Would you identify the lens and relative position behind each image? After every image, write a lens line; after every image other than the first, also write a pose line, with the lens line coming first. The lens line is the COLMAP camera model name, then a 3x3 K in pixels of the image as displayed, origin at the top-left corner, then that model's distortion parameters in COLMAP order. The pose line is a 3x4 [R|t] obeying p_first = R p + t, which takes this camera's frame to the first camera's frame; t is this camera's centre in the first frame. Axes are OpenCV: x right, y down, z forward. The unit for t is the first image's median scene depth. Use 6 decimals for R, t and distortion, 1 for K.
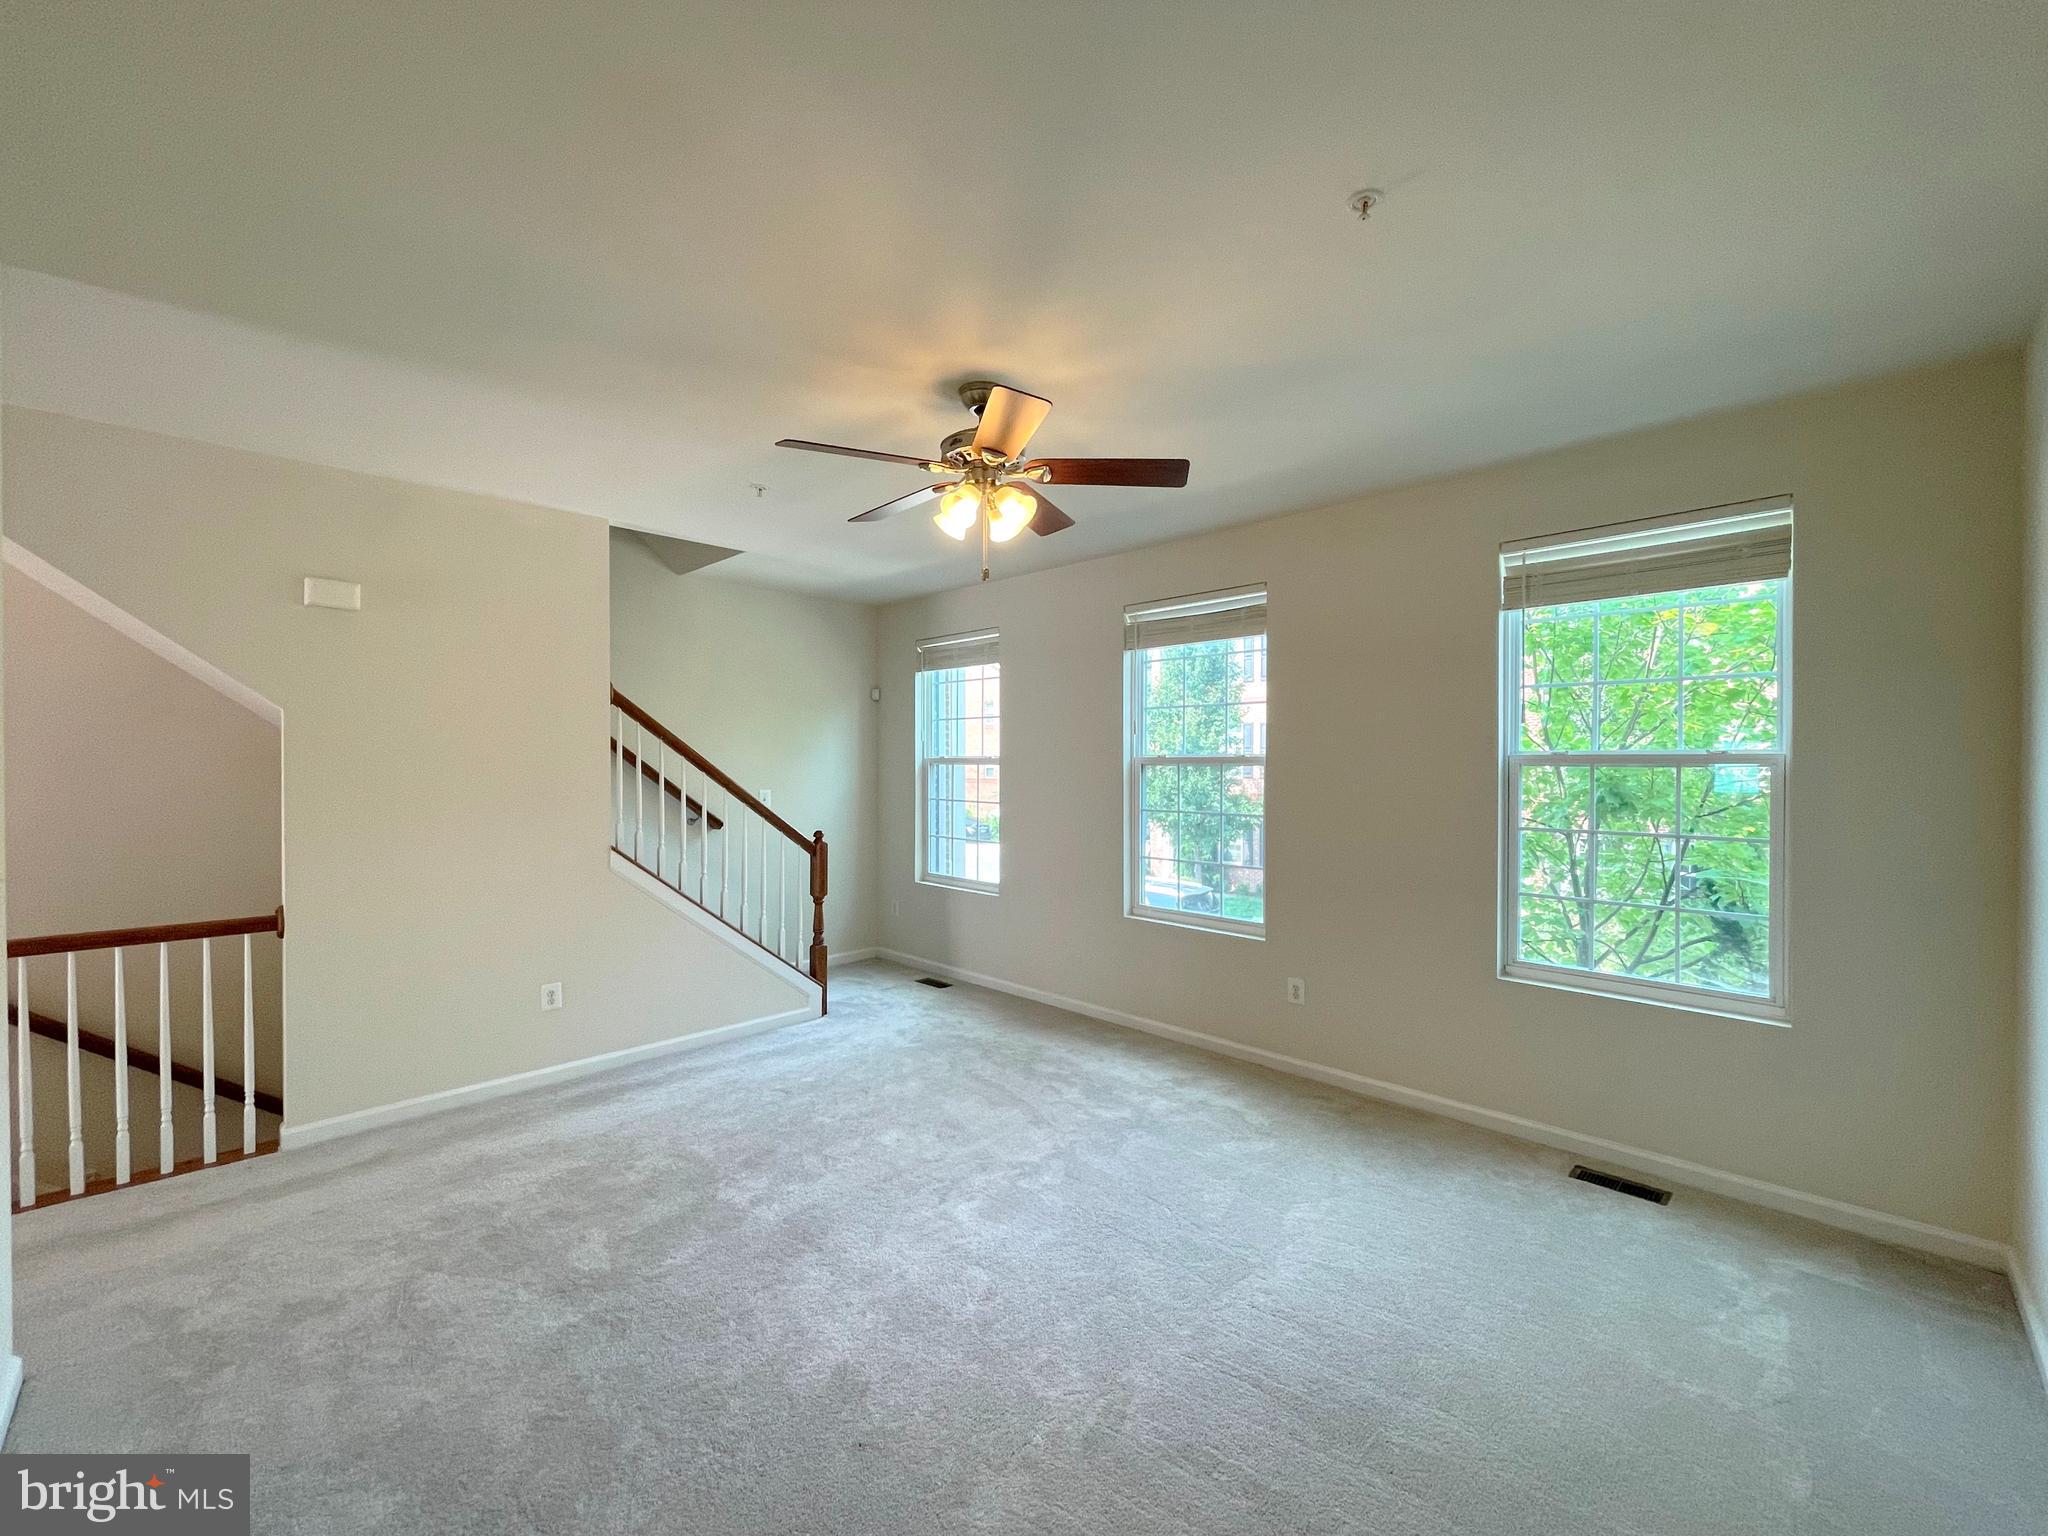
lens RADIAL K [[845.2, 0, 1034.3], [0, 845.2, 775.1], [0, 0, 1]] dist [0.001951, 0.001192]
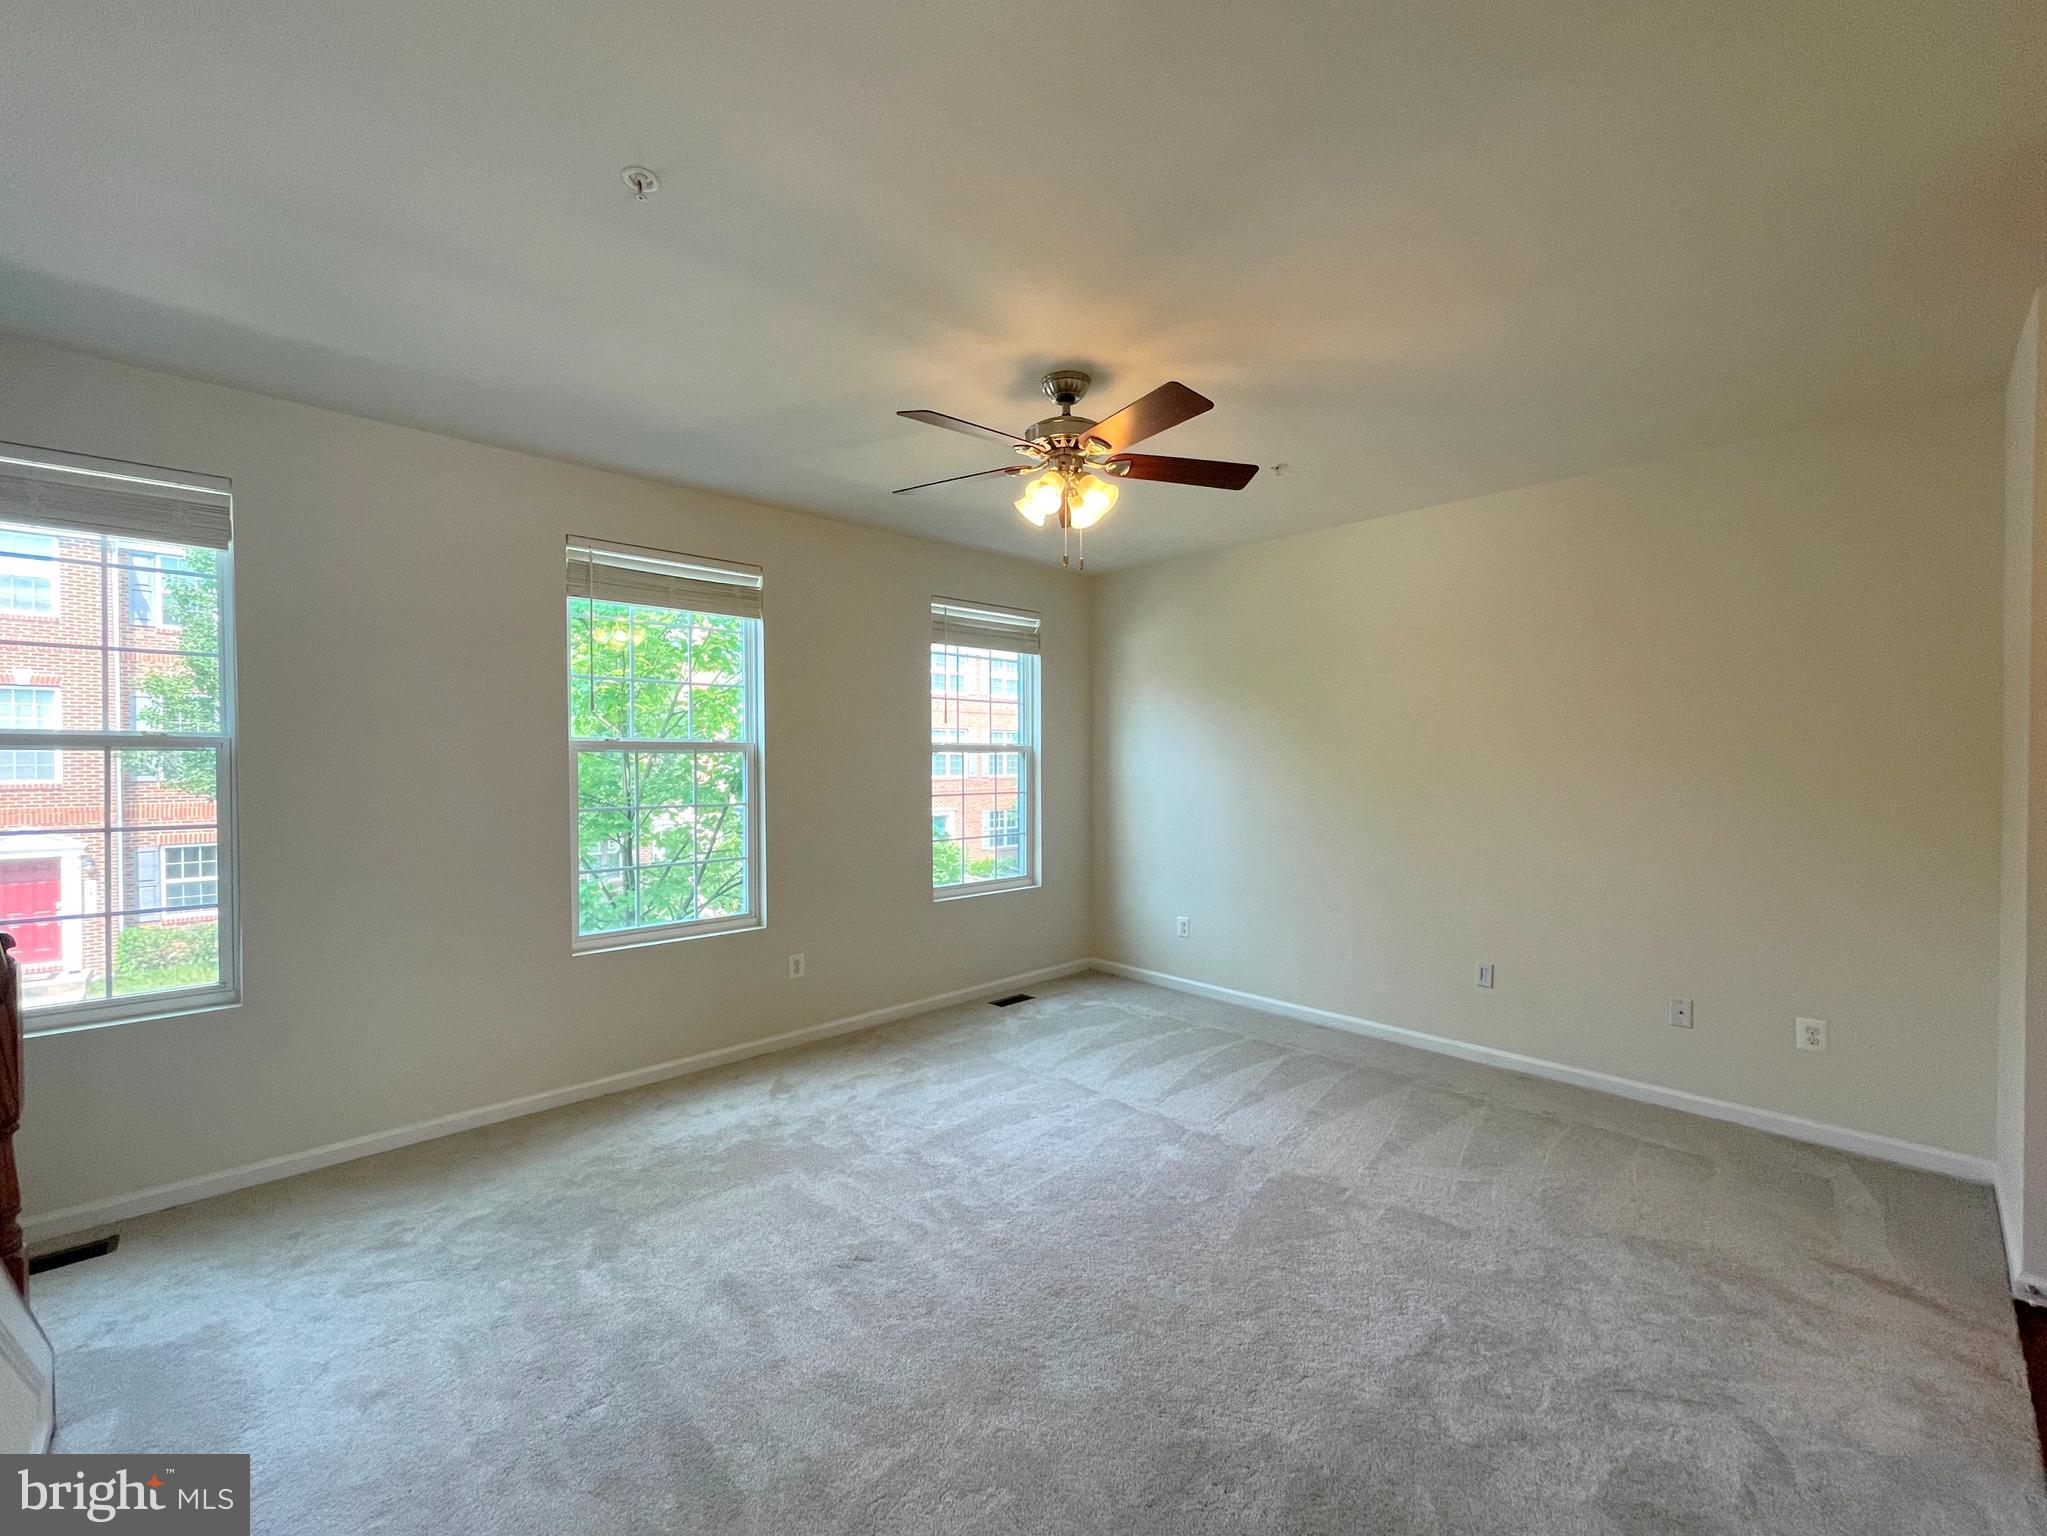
lens RADIAL K [[844.8, 0, 1014.7], [0, 844.8, 782.2], [0, 0, 1]] dist [0.001951, 0.001192]
pose [[0.036872, -0.040606, 0.998495, -0.663890], [0.005379, 0.999168, 0.040434, -0.013446], [-0.999306, 0.003880, 0.037060, 0.633453]]
